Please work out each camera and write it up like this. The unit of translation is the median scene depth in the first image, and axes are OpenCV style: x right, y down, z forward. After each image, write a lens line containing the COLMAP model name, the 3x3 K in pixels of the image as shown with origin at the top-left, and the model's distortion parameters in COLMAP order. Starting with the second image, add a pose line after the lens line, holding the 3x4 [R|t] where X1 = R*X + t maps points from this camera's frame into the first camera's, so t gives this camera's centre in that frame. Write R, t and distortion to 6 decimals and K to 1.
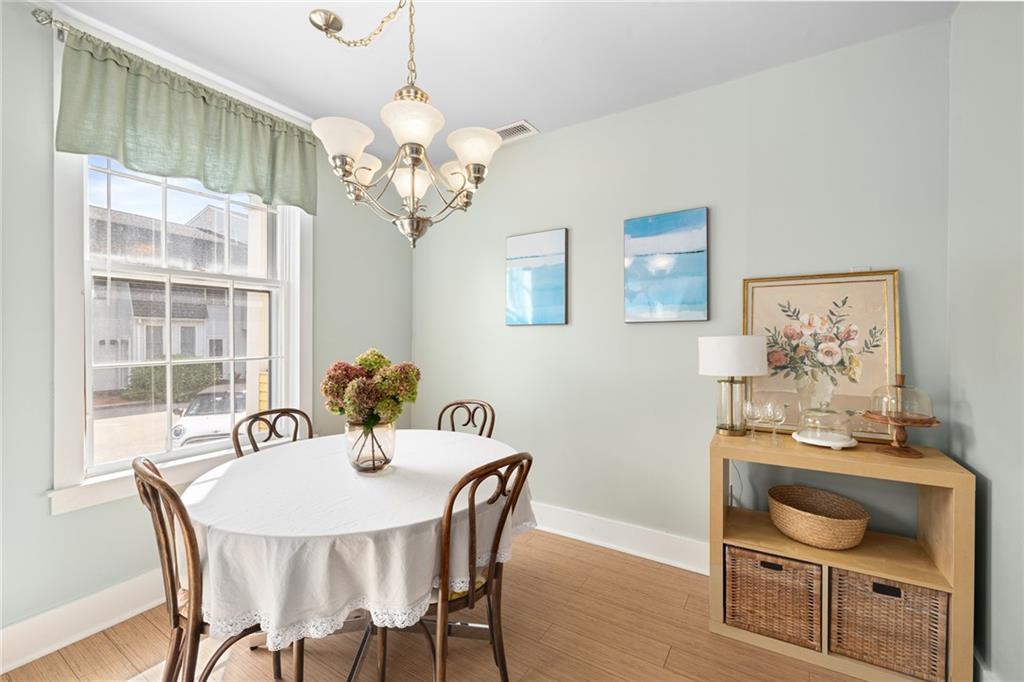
lens RADIAL K [[441.8, 0, 509.9], [0, 441.8, 329.1], [0, 0, 1]] dist [-0.000411, -0.000191]
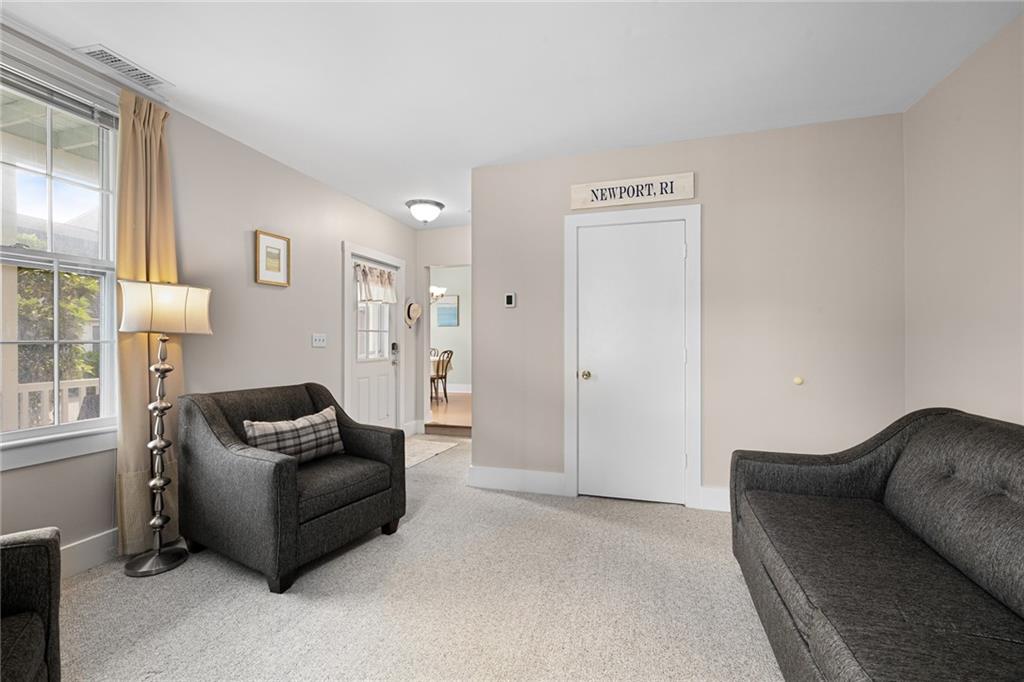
lens RADIAL K [[433.4, 0, 512.4], [0, 433.4, 339.0], [0, 0, 1]] dist [0.002850, 0.000205]
pose [[0.960502, 0.001637, 0.278269, -0.733680], [-0.005229, 0.999912, 0.012170, 0.087049], [-0.278224, -0.013145, 0.960426, -4.247432]]
